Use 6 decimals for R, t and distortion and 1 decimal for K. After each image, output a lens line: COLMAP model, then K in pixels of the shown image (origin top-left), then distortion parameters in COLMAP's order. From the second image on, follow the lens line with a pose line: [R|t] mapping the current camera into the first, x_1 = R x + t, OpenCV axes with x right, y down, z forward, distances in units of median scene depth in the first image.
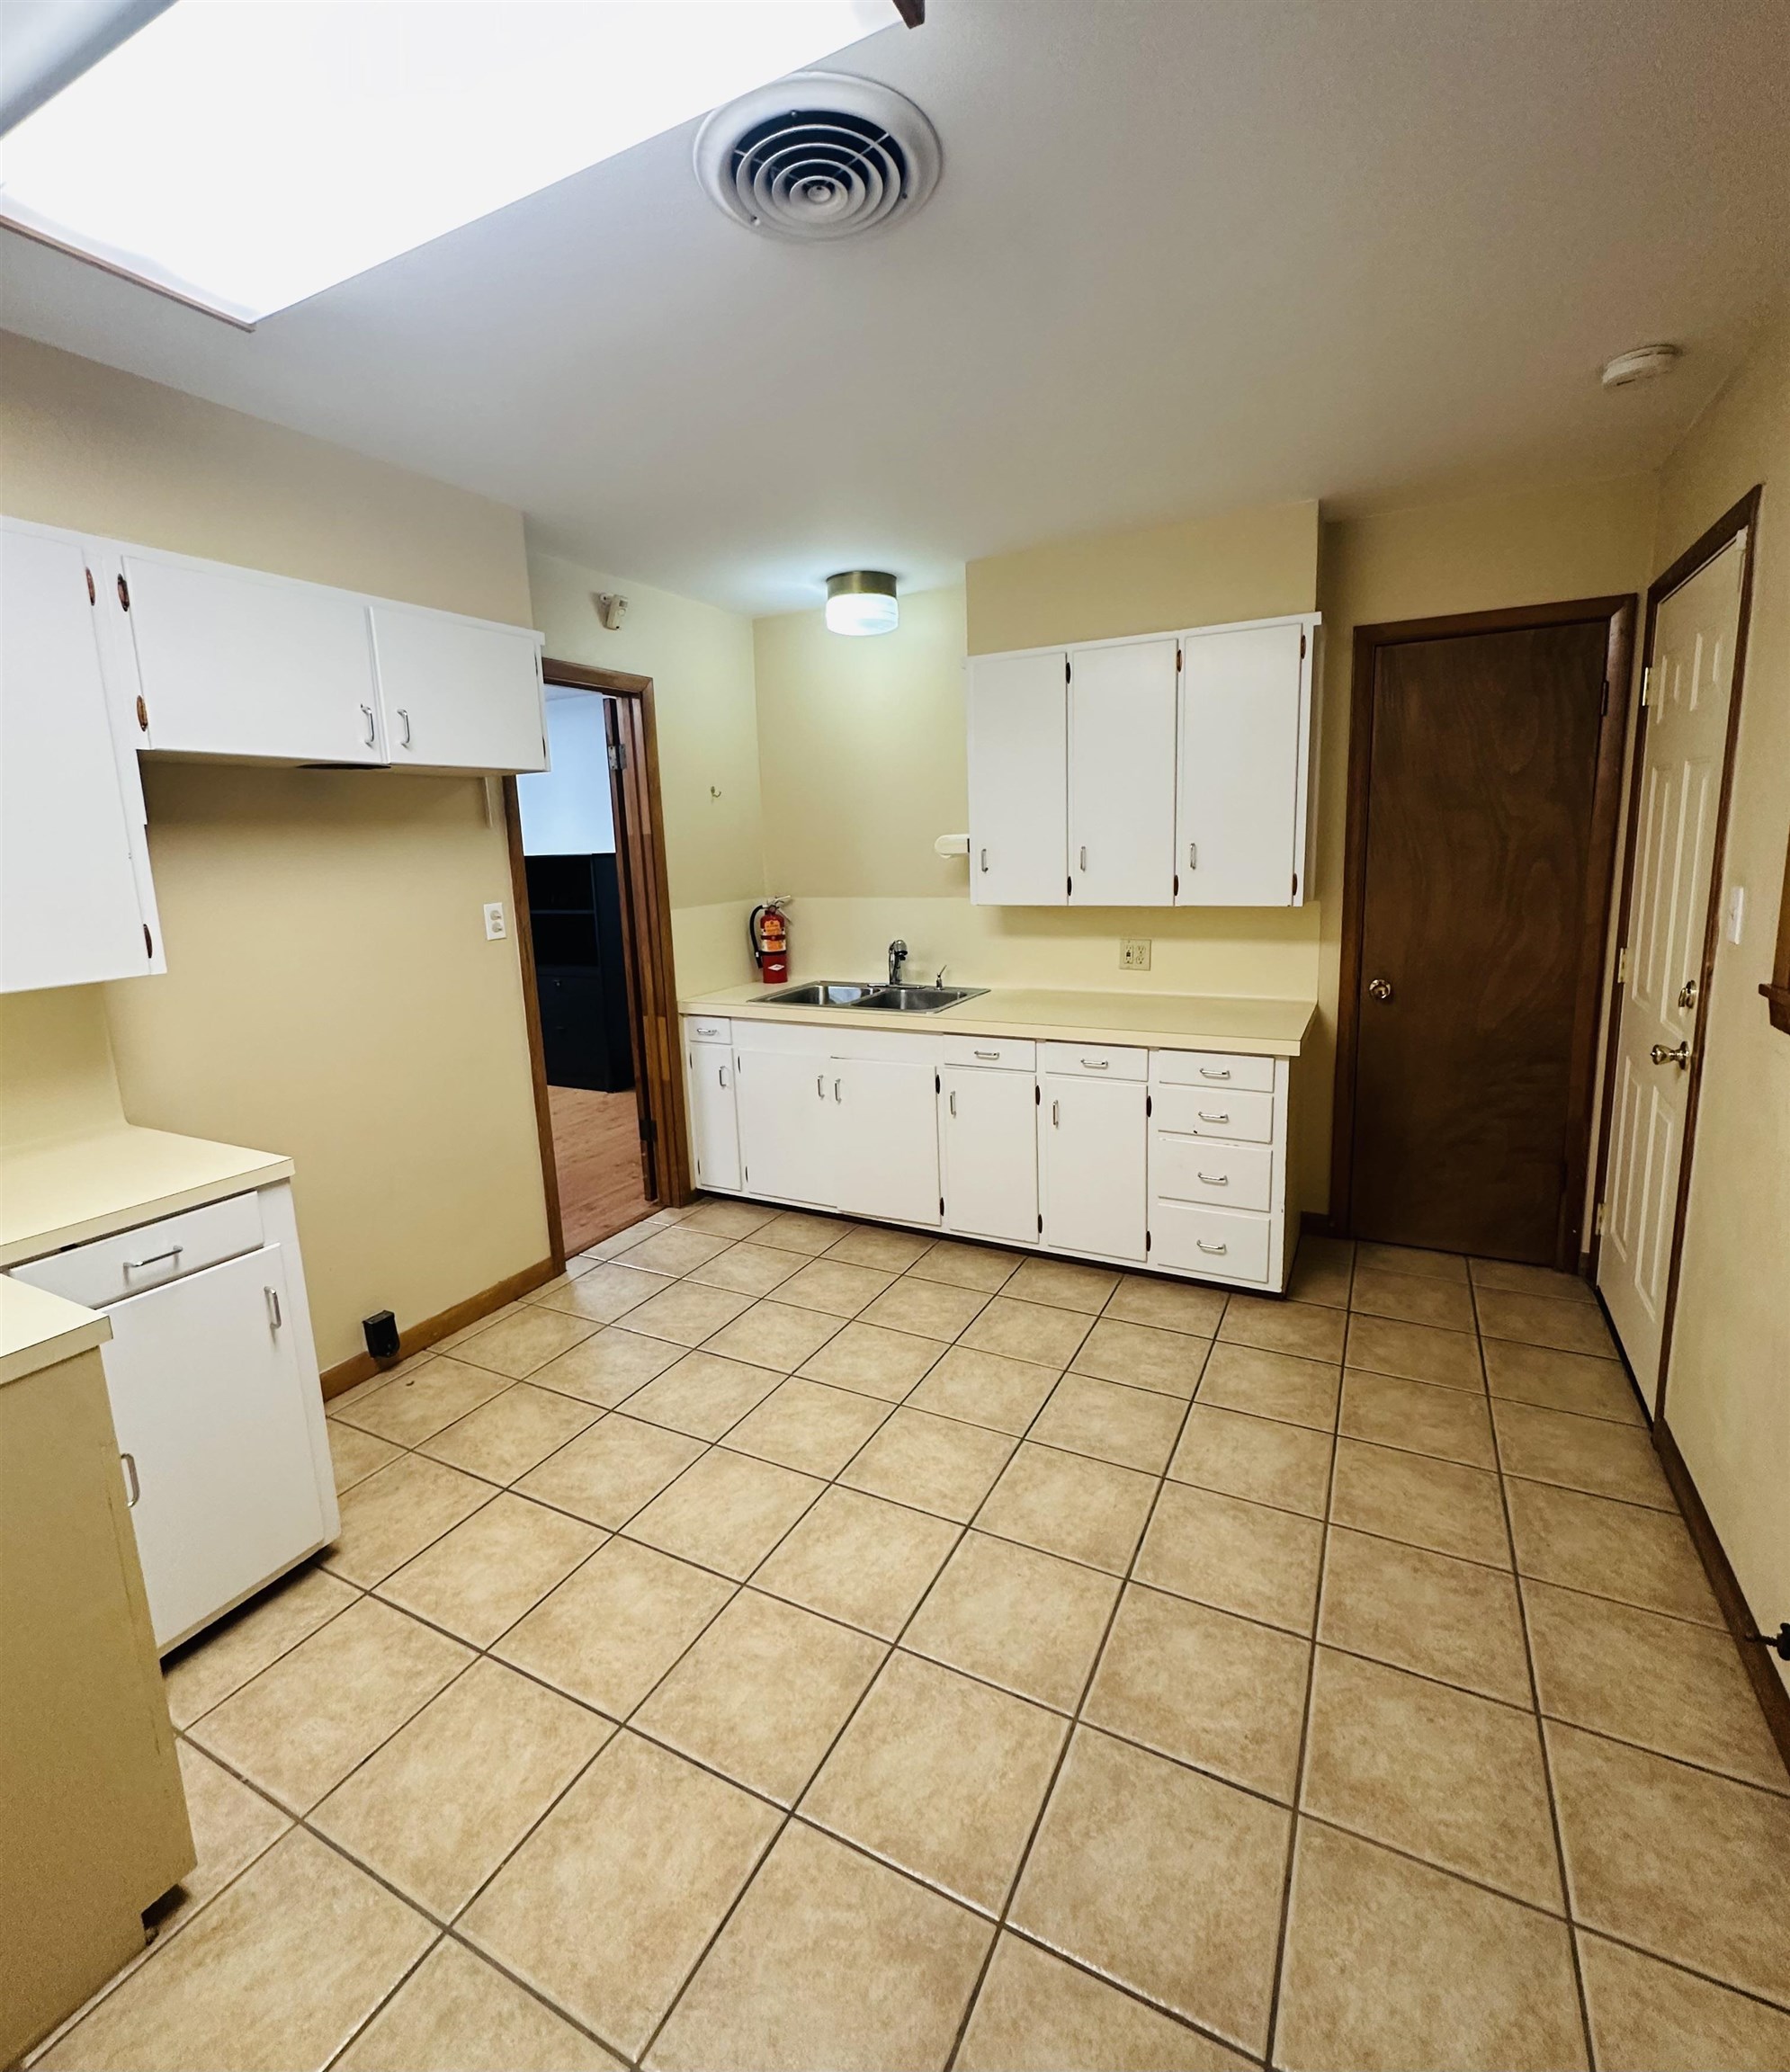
lens RADIAL K [[954.9, 0, 894.8], [0, 954.9, 1001.1], [0, 0, 1]] dist [-0.004190, 0.001770]
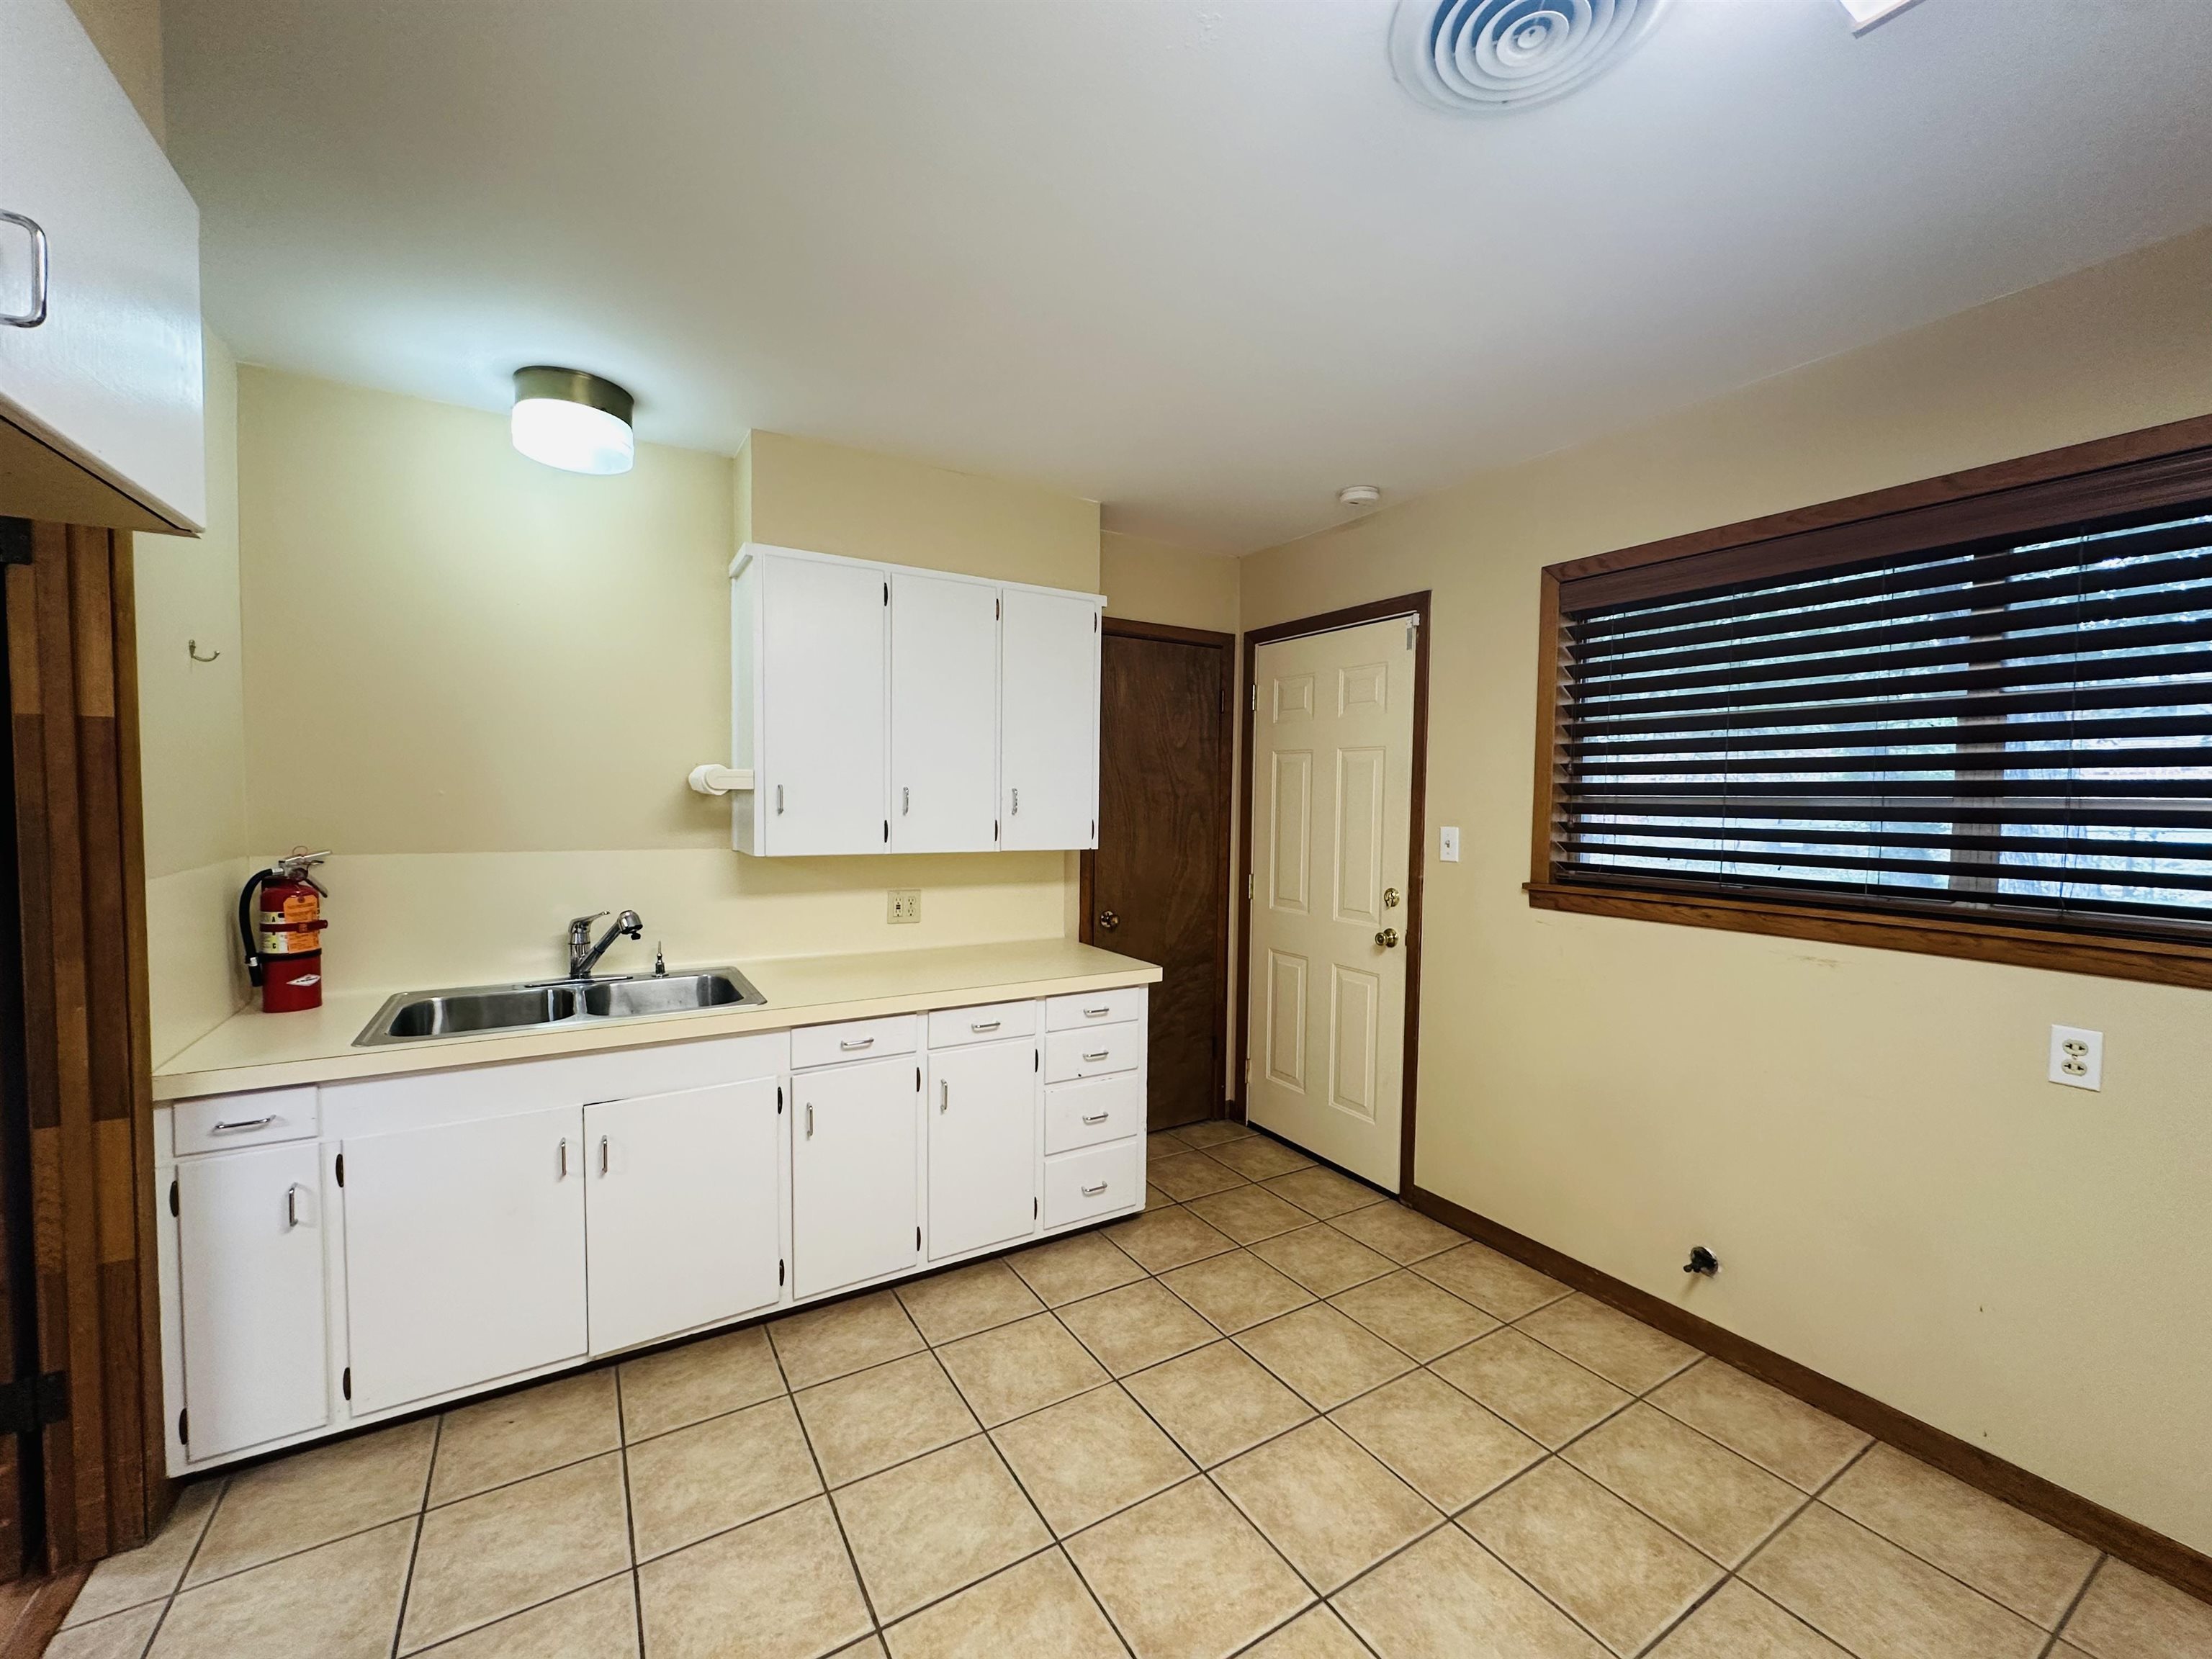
lens RADIAL K [[885.5, 0, 1107.3], [0, 885.5, 833.3], [0, 0, 1]] dist [-0.000552, 0.000306]
pose [[0.513078, 0.002366, 0.858339, -0.442720], [0.112126, 0.991242, -0.069757, -0.043527], [-0.850987, 0.132033, 0.508319, 0.453163]]
